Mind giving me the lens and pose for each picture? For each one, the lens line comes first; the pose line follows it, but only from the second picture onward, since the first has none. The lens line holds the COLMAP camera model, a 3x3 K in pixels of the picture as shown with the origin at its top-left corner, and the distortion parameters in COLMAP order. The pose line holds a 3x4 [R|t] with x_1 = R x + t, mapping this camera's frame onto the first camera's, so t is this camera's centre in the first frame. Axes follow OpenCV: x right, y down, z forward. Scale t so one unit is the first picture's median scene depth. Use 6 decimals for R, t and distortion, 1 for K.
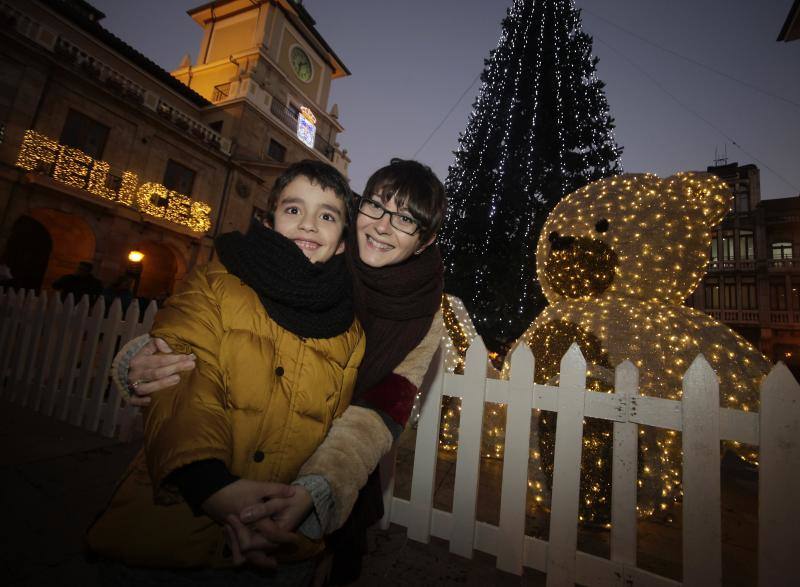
lens RADIAL K [[395.2, 0, 431.1], [0, 395.2, 285.0], [0, 0, 1]] dist [0.010552, -0.007453]
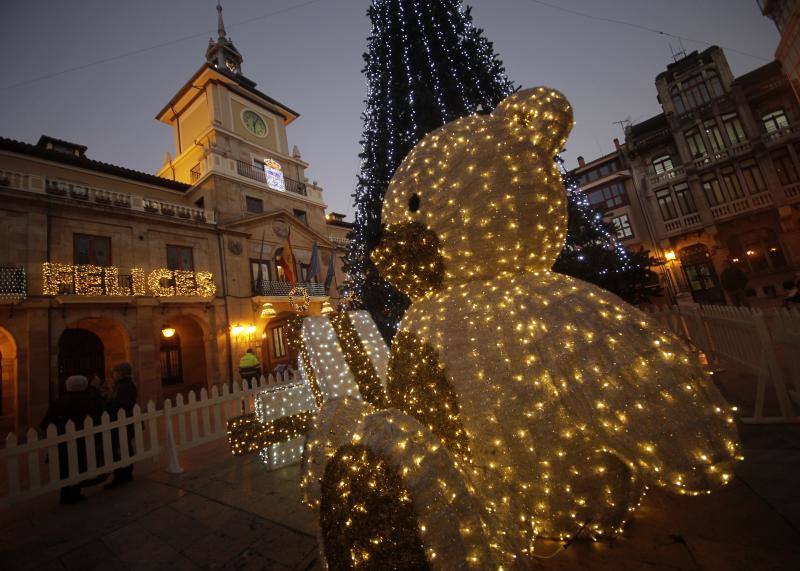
lens RADIAL K [[356.8, 0, 397.0], [0, 356.8, 278.9], [0, 0, 1]] dist [-0.001851, 0.000322]
pose [[0.939770, -0.308605, -0.146957, 0.101829], [0.310423, 0.950535, -0.010978, -0.002009], [0.143076, -0.035302, 0.989082, 0.064231]]
